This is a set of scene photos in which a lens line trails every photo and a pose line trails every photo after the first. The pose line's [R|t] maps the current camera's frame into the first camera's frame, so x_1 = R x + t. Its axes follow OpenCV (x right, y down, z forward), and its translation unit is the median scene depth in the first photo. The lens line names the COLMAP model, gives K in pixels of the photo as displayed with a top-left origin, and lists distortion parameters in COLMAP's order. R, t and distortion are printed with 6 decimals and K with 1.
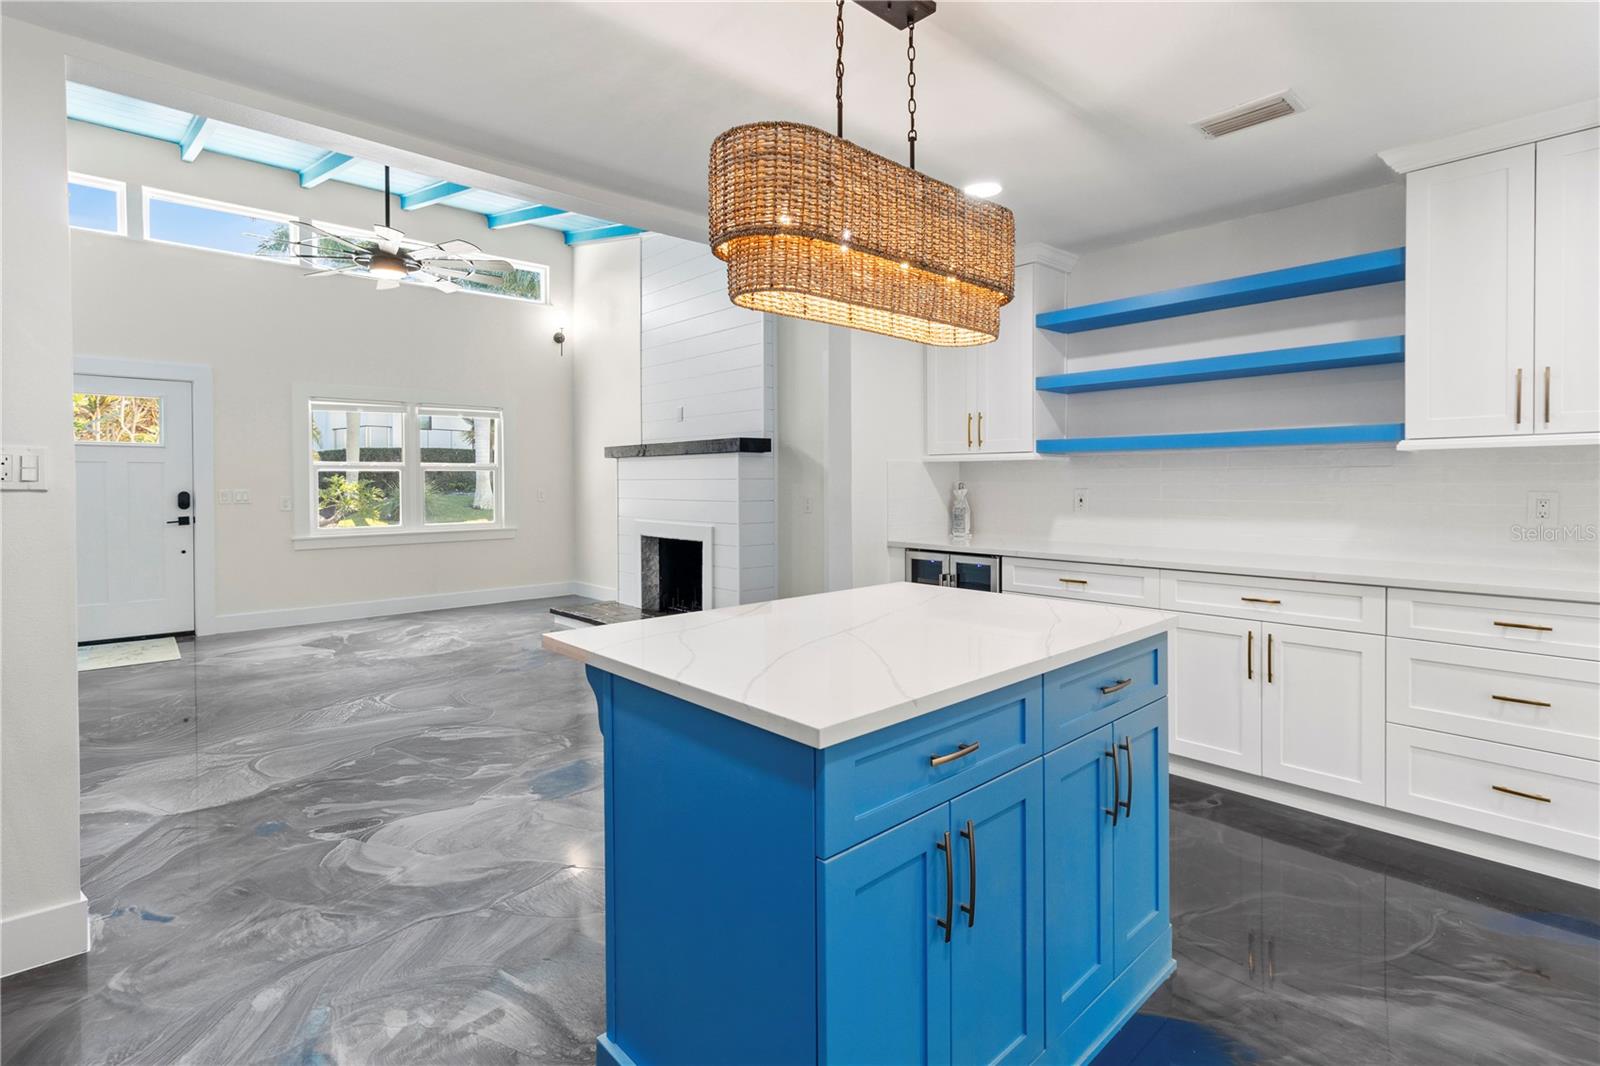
lens RADIAL K [[766.6, 0, 817.2], [0, 766.6, 489.6], [0, 0, 1]] dist [0.001160, -0.000029]
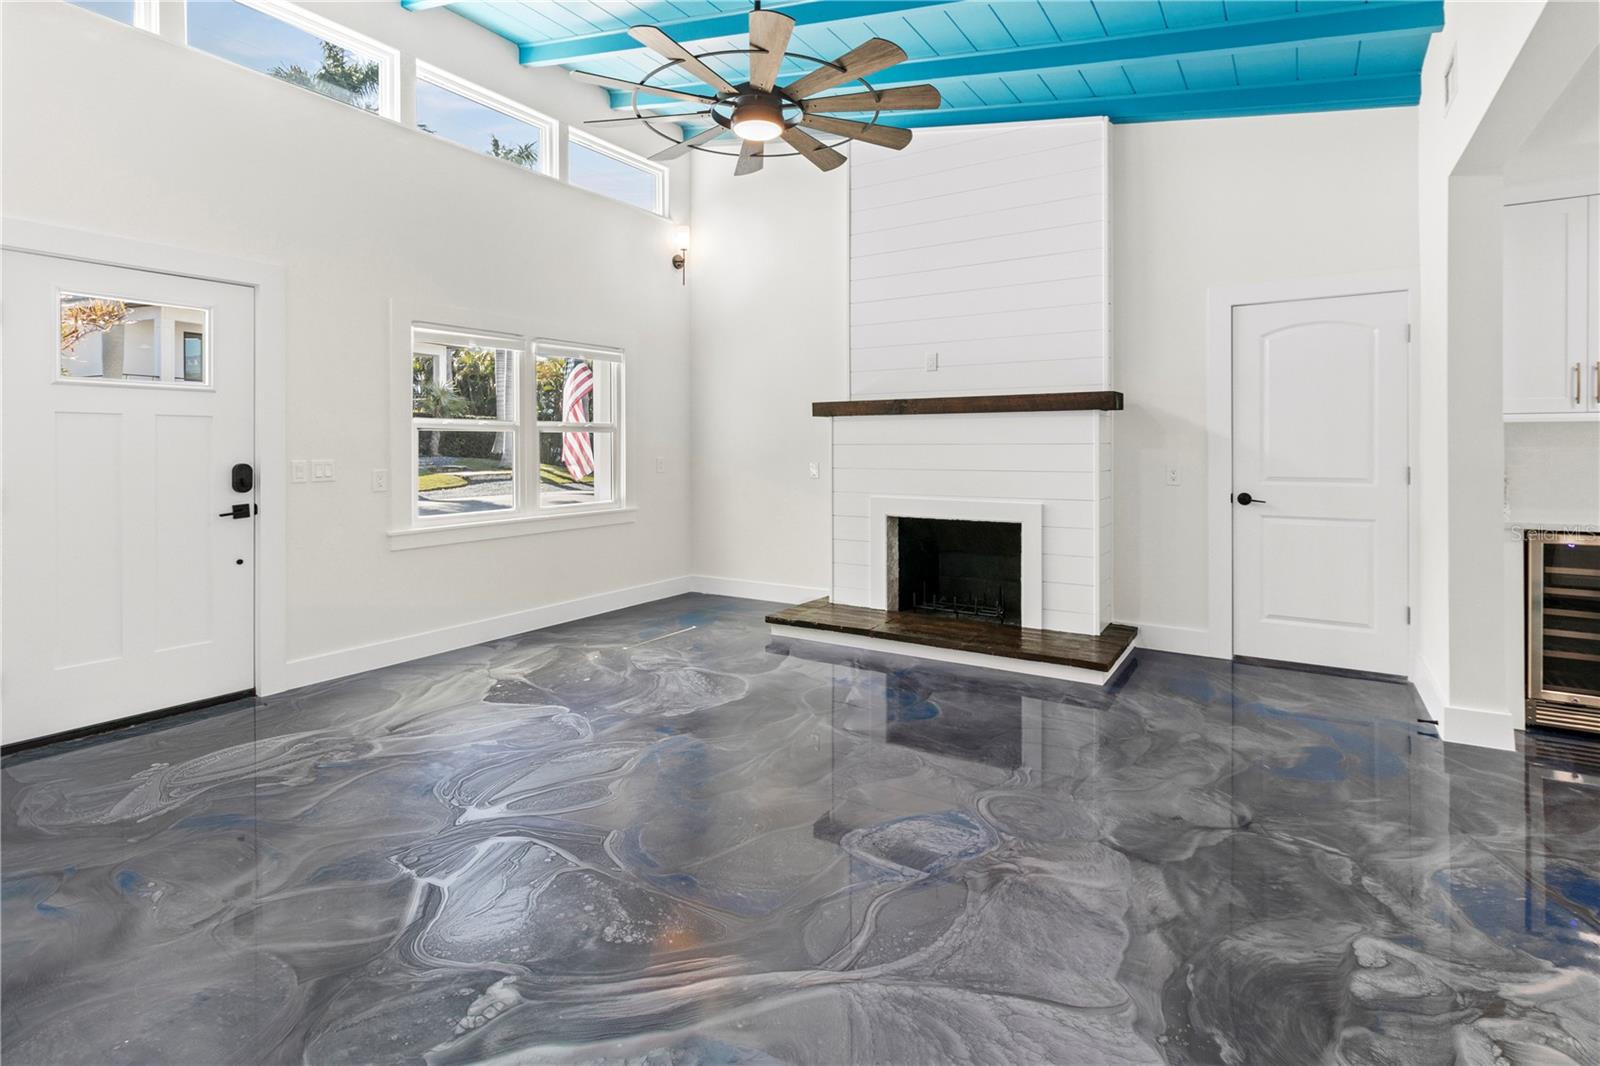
lens RADIAL K [[776.2, 0, 829.1], [0, 776.2, 450.6], [0, 0, 1]] dist [0.000481, -0.000752]
pose [[0.966005, -0.002336, 0.258514, -0.530324], [0.003439, 0.999987, -0.003813, -0.004295], [-0.258502, 0.004572, 0.966000, 0.273653]]
